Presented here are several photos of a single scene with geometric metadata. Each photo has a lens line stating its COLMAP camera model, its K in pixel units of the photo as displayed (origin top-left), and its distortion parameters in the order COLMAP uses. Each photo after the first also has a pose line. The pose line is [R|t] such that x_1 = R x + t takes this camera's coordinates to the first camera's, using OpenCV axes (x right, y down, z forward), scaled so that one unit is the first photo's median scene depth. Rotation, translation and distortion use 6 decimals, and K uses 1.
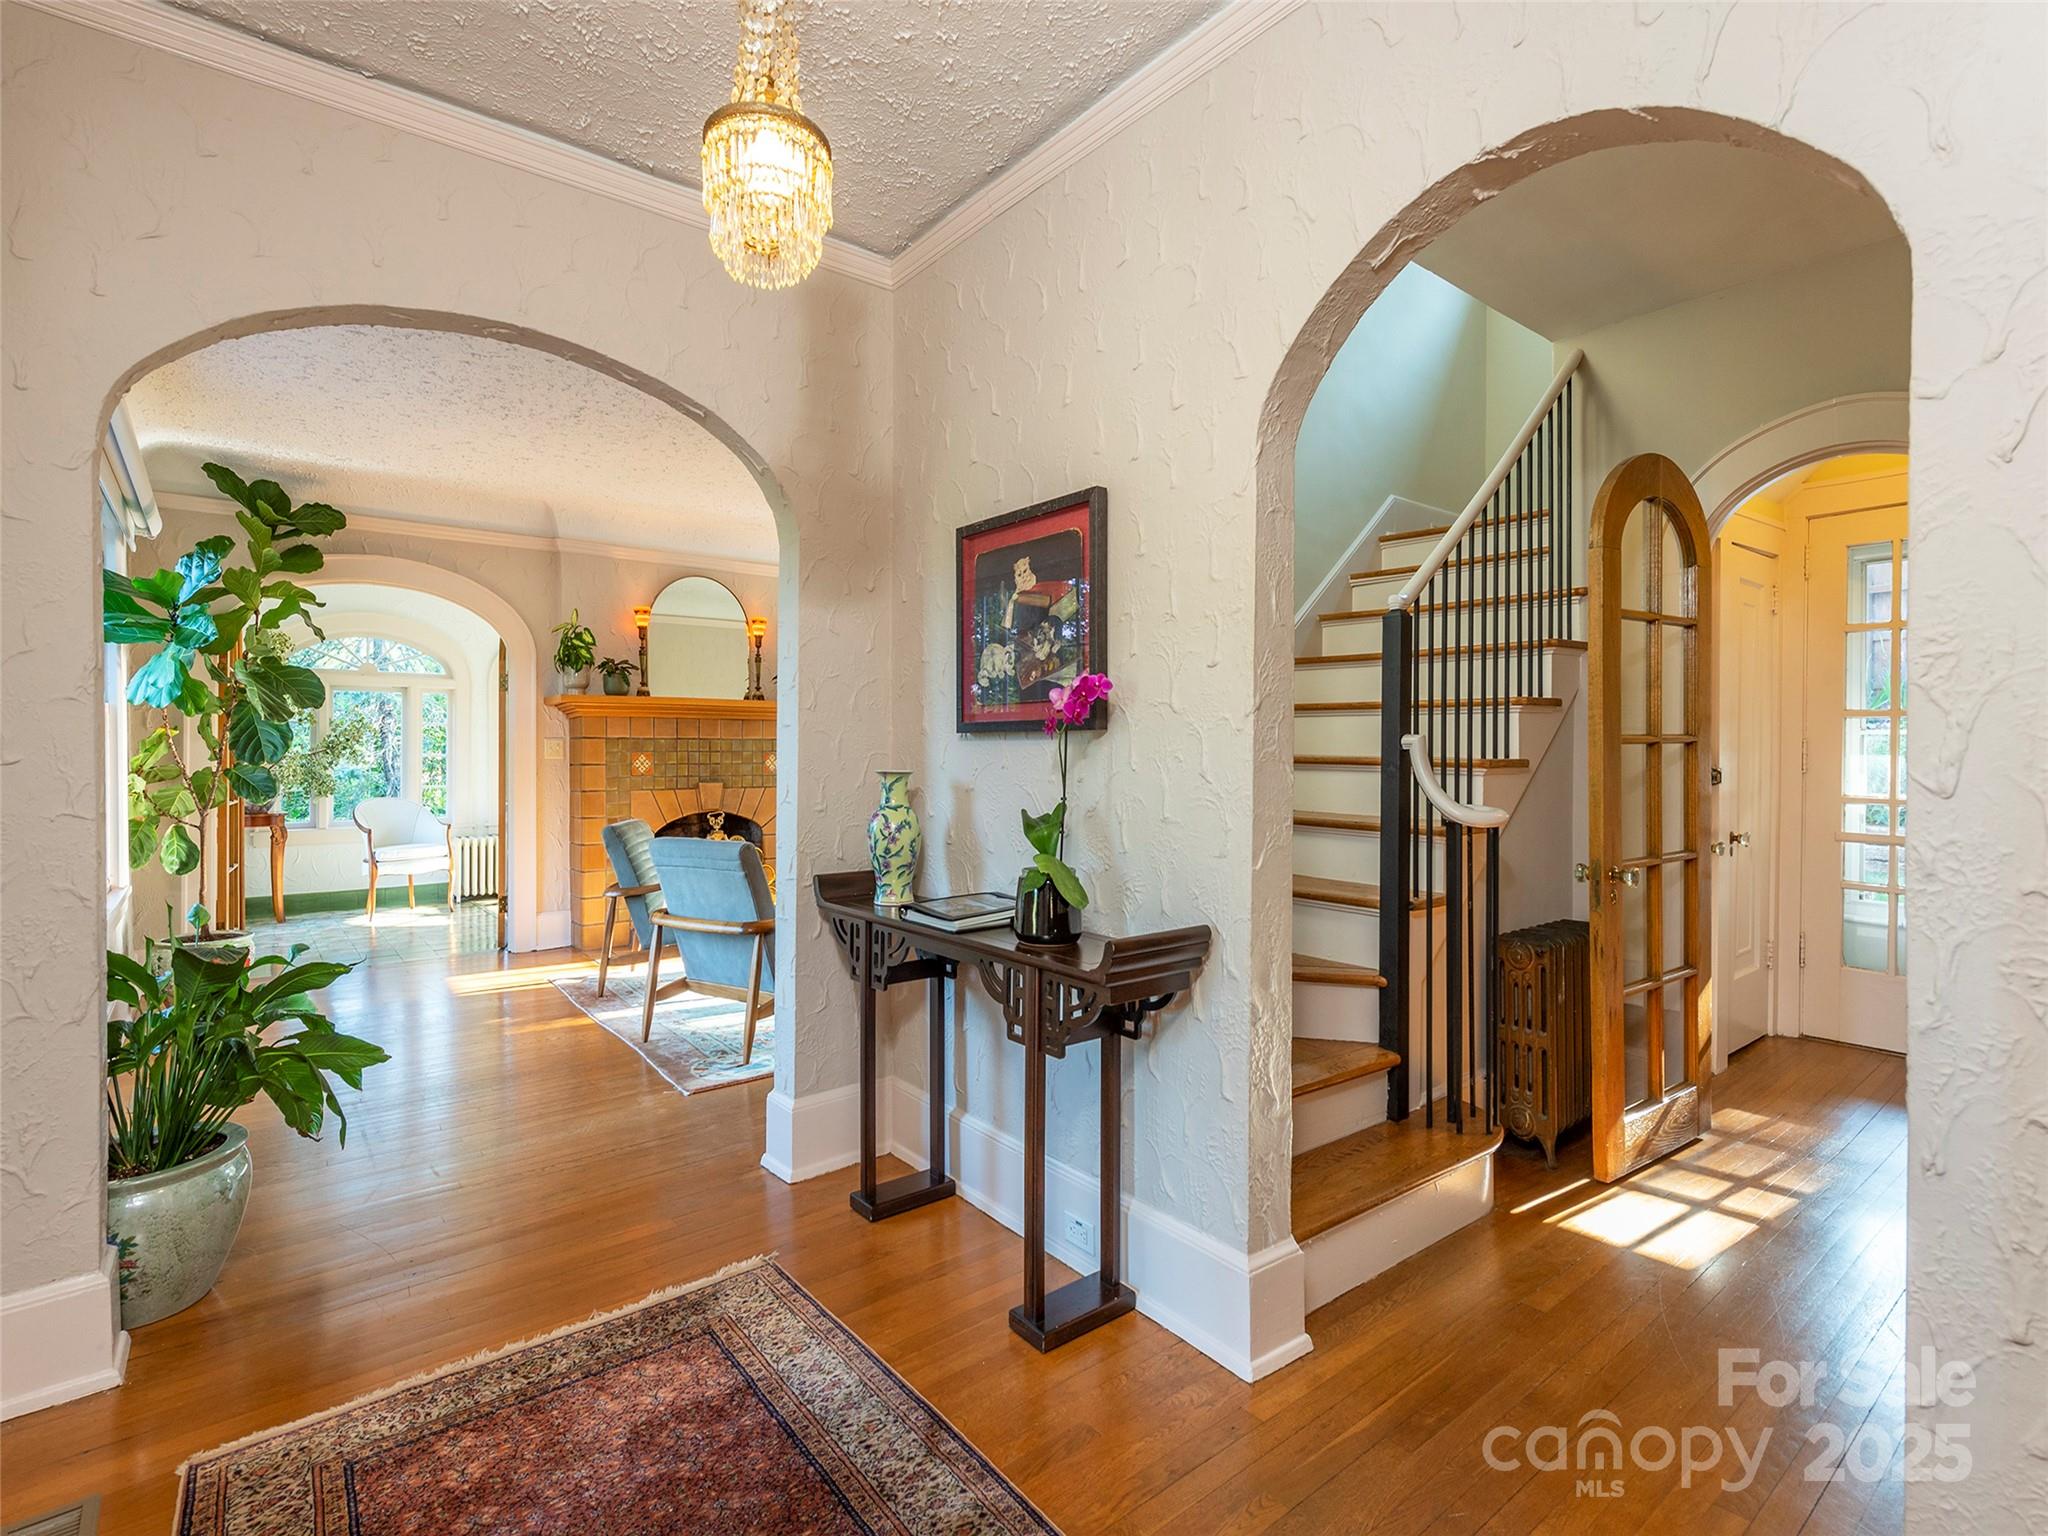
lens RADIAL K [[1075.0, 0, 1024.0], [0, 1075.0, 768.0], [0, 0, 1]] dist [0.001911, 0.000231]
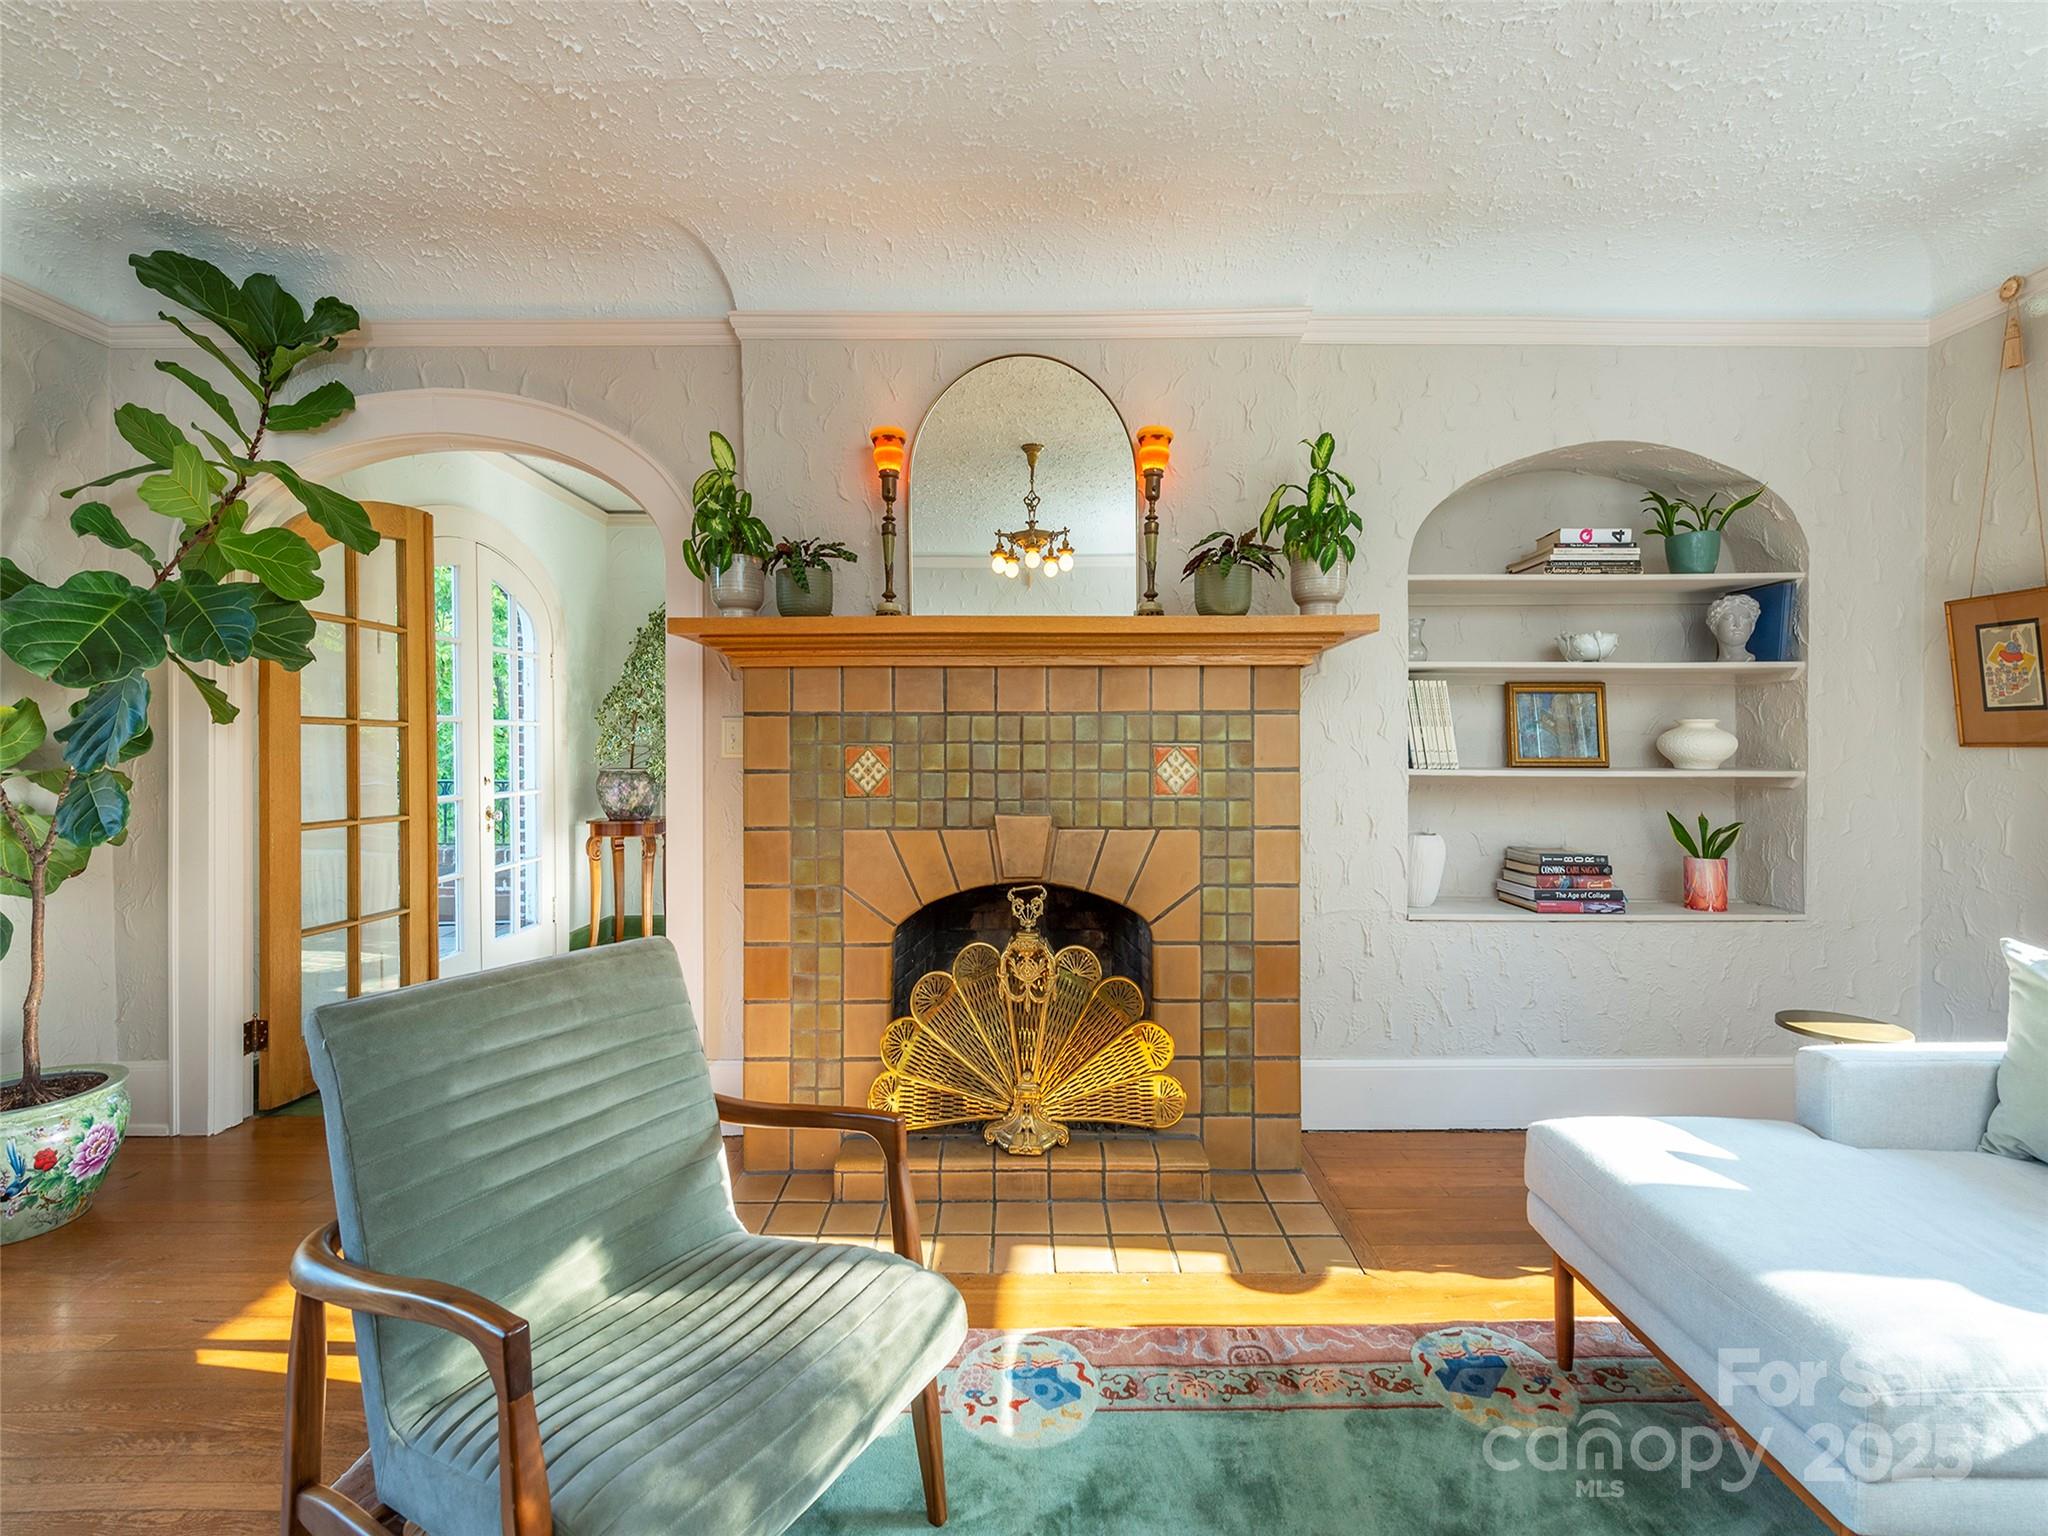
lens RADIAL K [[847.5, 0, 1021.7], [0, 847.5, 755.5], [0, 0, 1]] dist [0.011006, -0.004758]
pose [[0.812280, 0.003938, -0.583255, -0.096311], [-0.004214, 0.999991, 0.000883, -0.010512], [0.583253, 0.001740, 0.812289, 0.739948]]
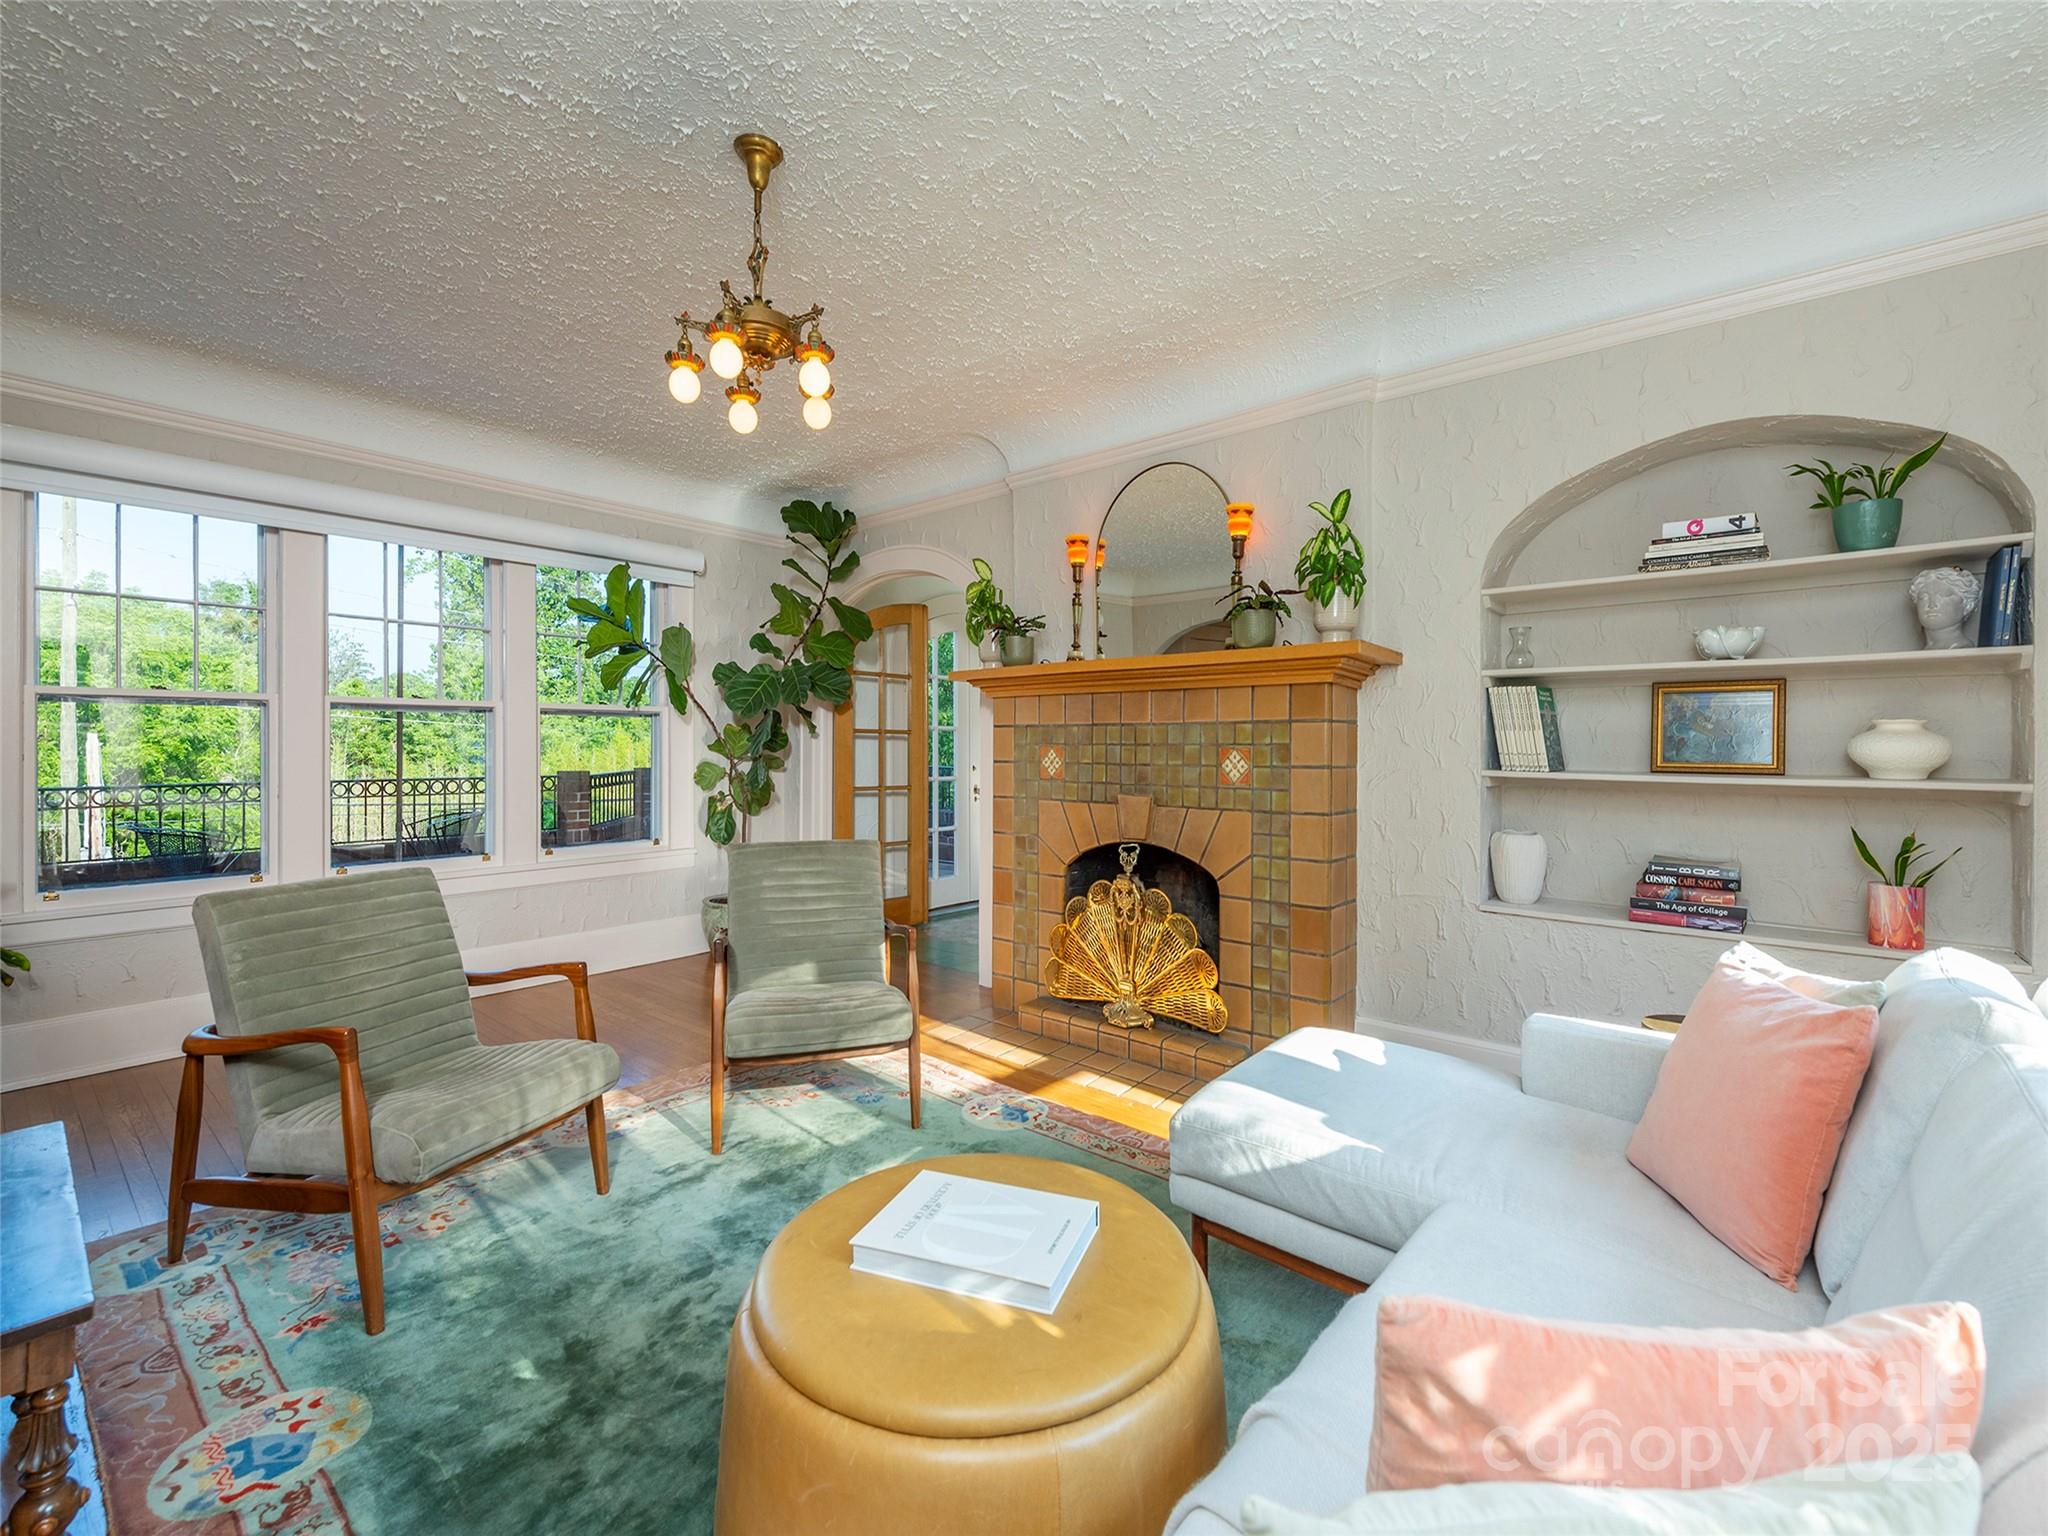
lens RADIAL K [[847.5, 0, 1021.7], [0, 847.5, 755.5], [0, 0, 1]] dist [0.011006, -0.004758]
pose [[0.250453, 0.011359, -0.968062, 0.163925], [-0.014091, 0.999868, 0.008086, -0.012186], [0.968026, 0.011616, 0.250580, 0.832725]]
